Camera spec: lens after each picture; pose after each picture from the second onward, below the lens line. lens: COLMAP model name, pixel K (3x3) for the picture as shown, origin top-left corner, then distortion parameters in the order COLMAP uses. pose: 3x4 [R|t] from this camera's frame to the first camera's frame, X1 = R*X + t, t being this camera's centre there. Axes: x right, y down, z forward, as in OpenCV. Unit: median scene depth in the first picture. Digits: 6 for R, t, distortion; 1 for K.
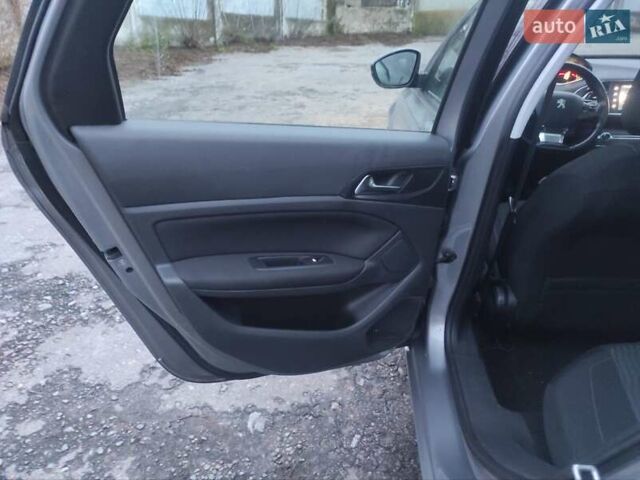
lens RADIAL K [[475.4, 0, 320.0], [0, 475.4, 240.0], [0, 0, 1]] dist [0.005570, 0.002463]
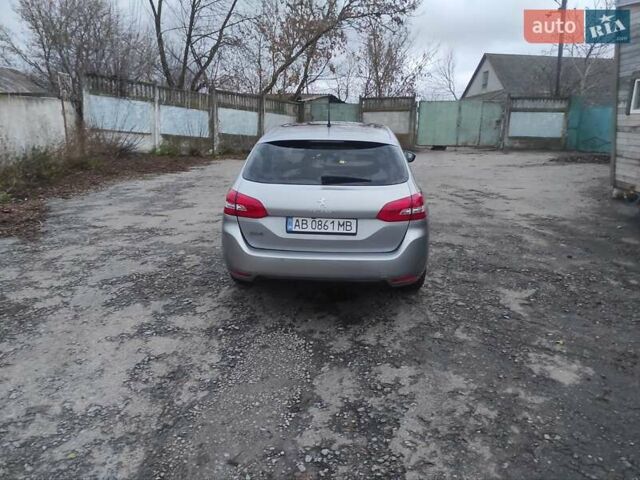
lens RADIAL K [[475.4, 0, 320.0], [0, 475.4, 240.0], [0, 0, 1]] dist [0.005570, 0.002463]
pose [[0.999712, 0.013964, 0.019518, 0.071575], [-0.009317, 0.975326, -0.220574, 0.143780], [-0.022117, 0.220329, 0.975175, -0.319380]]
